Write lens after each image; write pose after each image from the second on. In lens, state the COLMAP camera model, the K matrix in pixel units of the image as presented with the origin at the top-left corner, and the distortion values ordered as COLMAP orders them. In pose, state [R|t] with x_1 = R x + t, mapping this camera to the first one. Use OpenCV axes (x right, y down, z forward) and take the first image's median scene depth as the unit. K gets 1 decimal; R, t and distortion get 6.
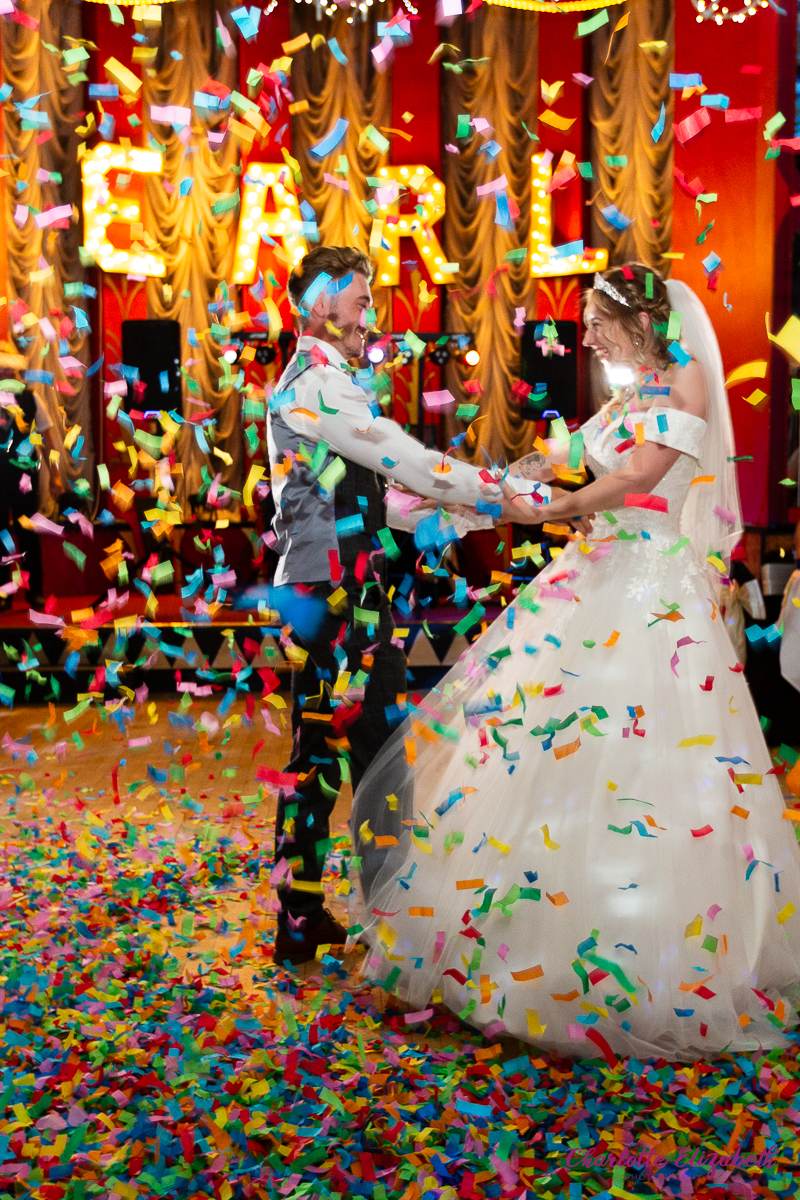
lens RADIAL K [[1322.7, 0, 400.0], [0, 1322.7, 598.2], [0, 0, 1]] dist [0.008748, 0.000000]
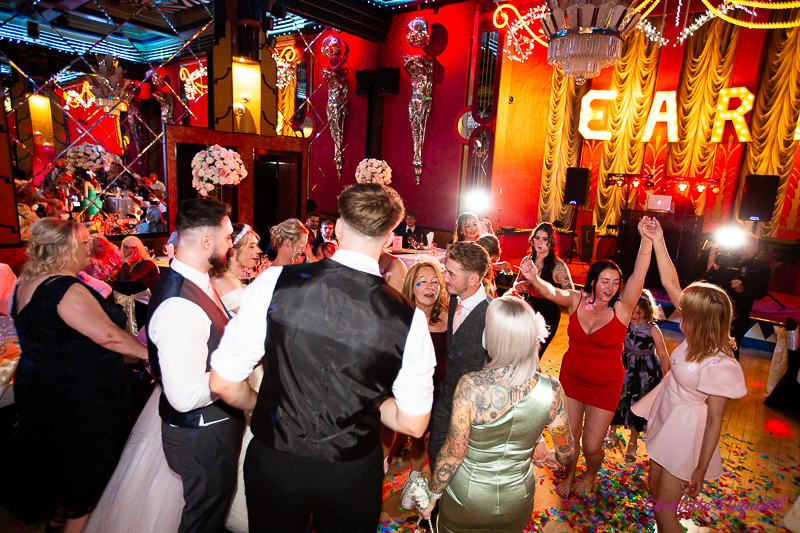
lens RADIAL K [[475.3, 0, 398.2], [0, 475.3, 267.5], [0, 0, 1]] dist [-0.009430, 0.015732]
pose [[0.739180, 0.178936, -0.649304, 0.159386], [-0.109330, 0.983154, 0.146475, -0.086912], [0.664575, -0.037283, 0.746290, 0.022719]]
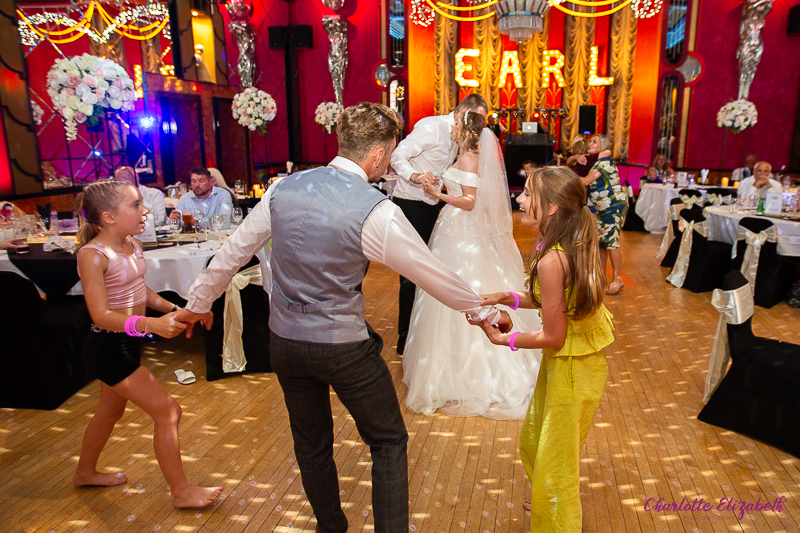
lens RADIAL K [[487.9, 0, 436.8], [0, 487.9, 229.2], [0, 0, 1]] dist [-0.047575, -0.000520]
pose [[0.966671, 0.057416, -0.249500, 0.052303], [-0.028485, 0.992598, 0.118055, -0.021631], [0.254432, -0.107014, 0.961152, -0.267713]]
